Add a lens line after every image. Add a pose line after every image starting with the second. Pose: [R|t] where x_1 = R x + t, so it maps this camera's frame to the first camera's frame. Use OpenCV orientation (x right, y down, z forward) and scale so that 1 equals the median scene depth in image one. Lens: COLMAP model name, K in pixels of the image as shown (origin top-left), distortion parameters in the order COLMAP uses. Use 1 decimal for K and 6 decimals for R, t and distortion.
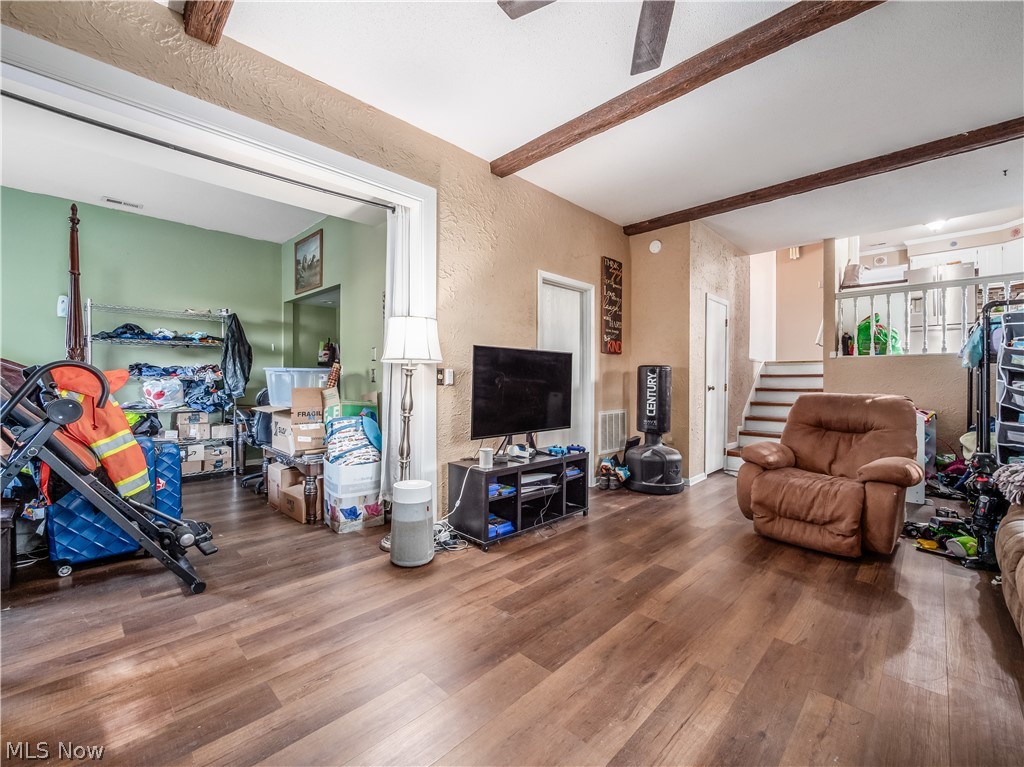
lens RADIAL K [[437.5, 0, 516.6], [0, 437.5, 384.7], [0, 0, 1]] dist [-0.008012, 0.001631]
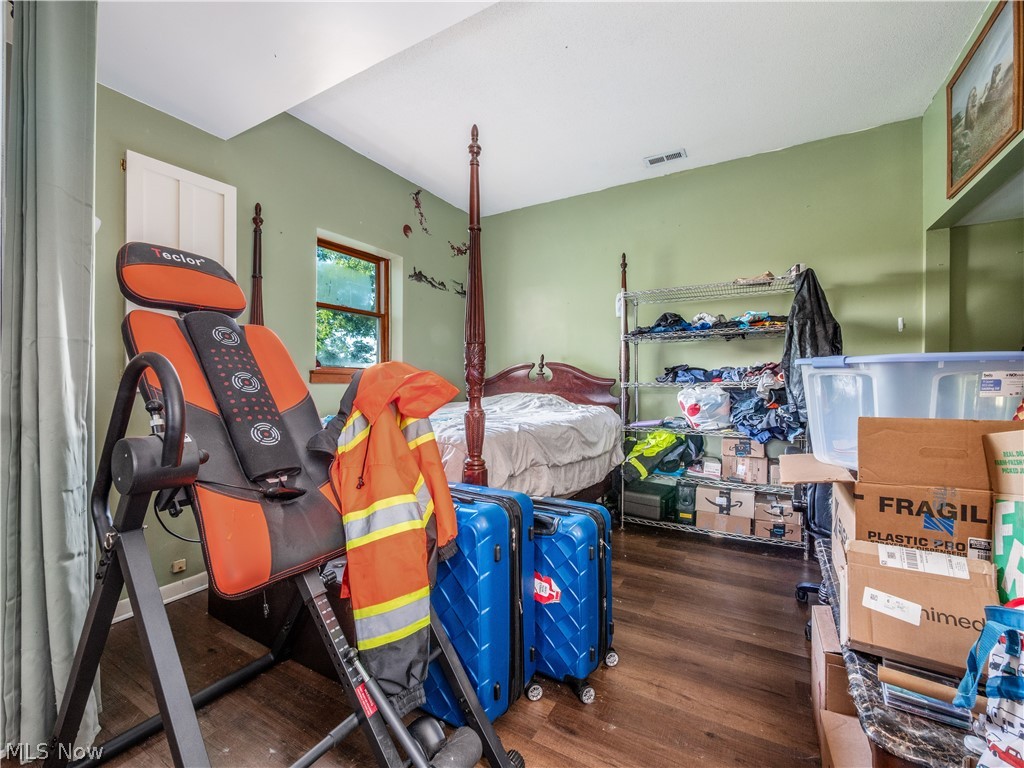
lens RADIAL K [[437.5, 0, 516.5], [0, 437.5, 388.0], [0, 0, 1]] dist [-0.008012, 0.001631]
pose [[0.247313, 0.005938, -0.968917, -0.207318], [-0.007042, 0.999966, 0.004331, -0.011301], [0.968910, 0.005752, 0.247346, 0.525223]]
